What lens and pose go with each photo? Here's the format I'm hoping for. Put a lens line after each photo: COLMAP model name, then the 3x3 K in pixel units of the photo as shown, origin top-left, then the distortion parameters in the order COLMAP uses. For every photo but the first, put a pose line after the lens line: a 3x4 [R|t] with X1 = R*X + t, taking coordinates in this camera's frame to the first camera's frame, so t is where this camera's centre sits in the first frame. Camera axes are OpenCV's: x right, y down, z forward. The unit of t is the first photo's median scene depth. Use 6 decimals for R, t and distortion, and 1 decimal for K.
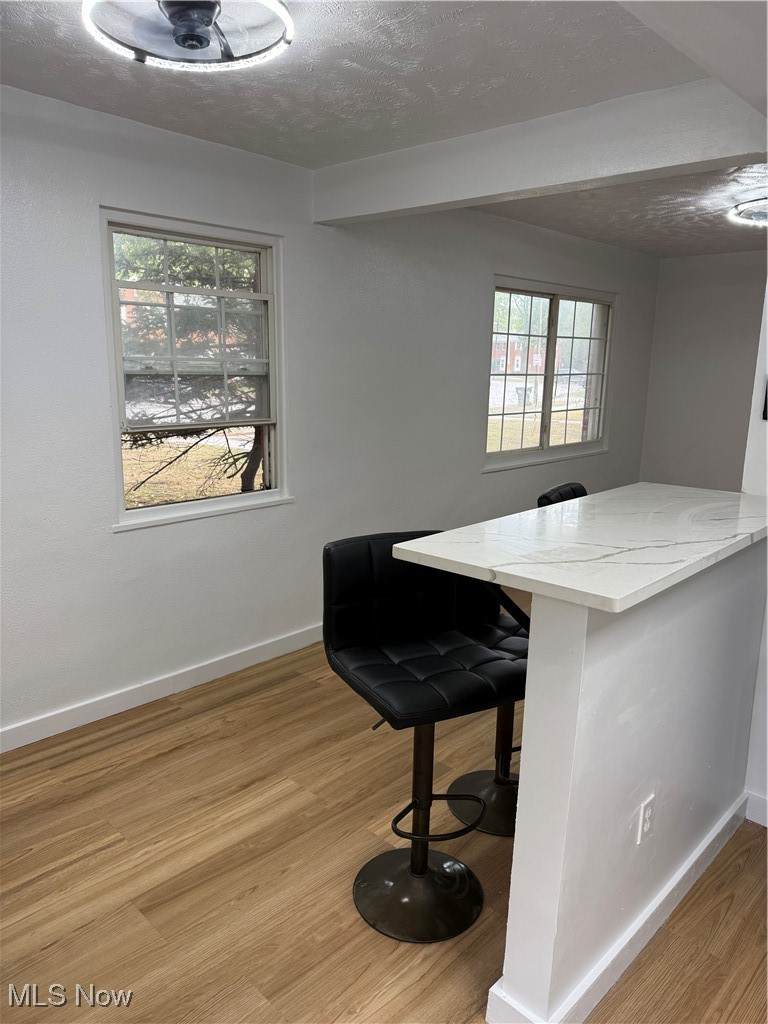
lens RADIAL K [[723.0, 0, 384.0], [0, 723.0, 512.0], [0, 0, 1]] dist [0.004898, -0.007329]
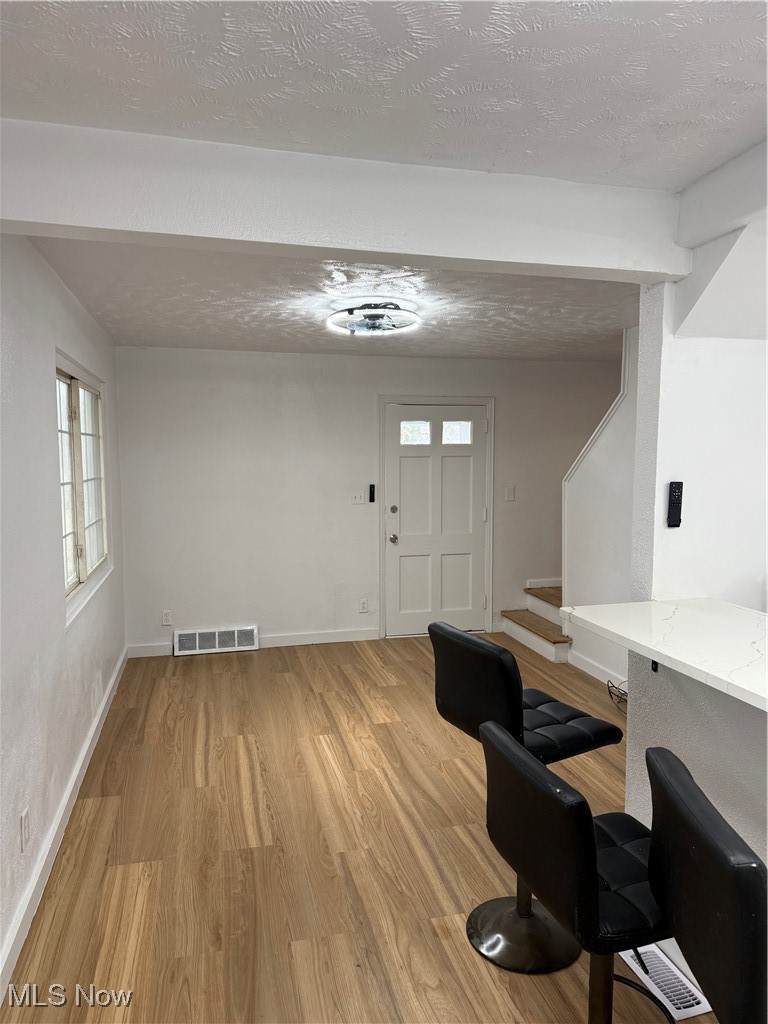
lens RADIAL K [[721.9, 0, 377.5], [0, 721.9, 512.8], [0, 0, 1]] dist [0.081230, -0.103991]
pose [[0.530963, -0.088142, 0.842799, -0.546856], [0.184226, 0.982794, -0.013279, -0.203604], [-0.827127, 0.162316, 0.538065, 0.754837]]
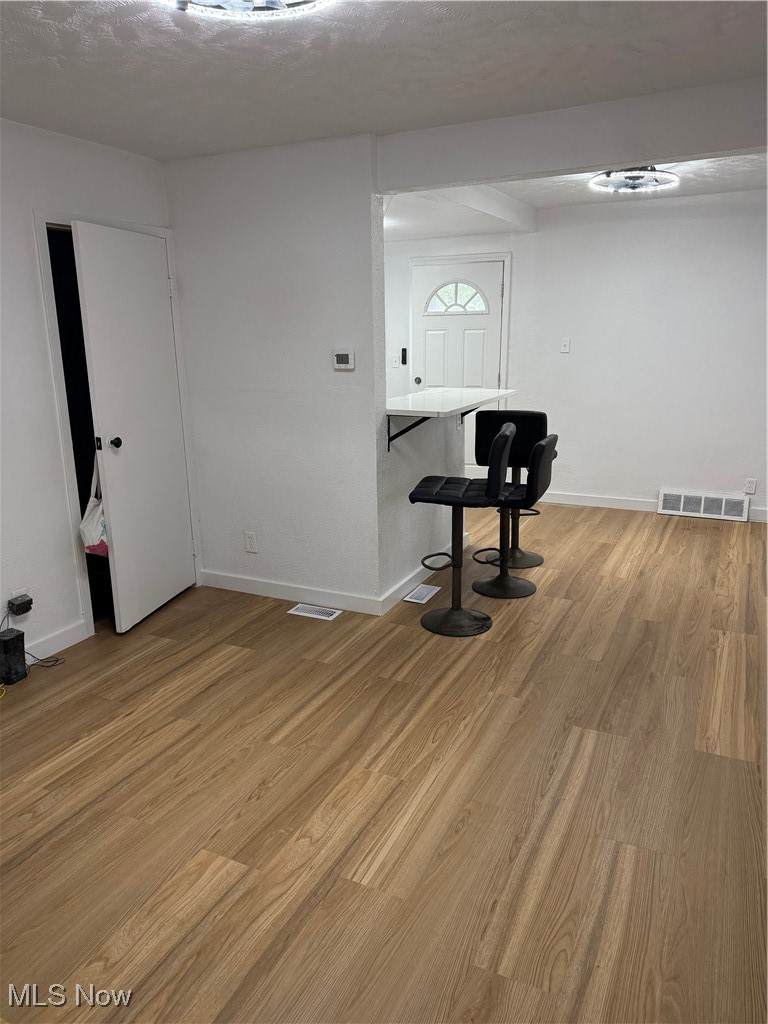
lens RADIAL K [[721.9, 0, 377.5], [0, 721.9, 512.8], [0, 0, 1]] dist [0.081230, -0.103991]
pose [[-0.950249, 0.076124, -0.302046, 1.007157], [-0.068385, 0.895038, 0.440716, -0.514456], [0.303892, 0.439446, -0.845303, 2.433544]]
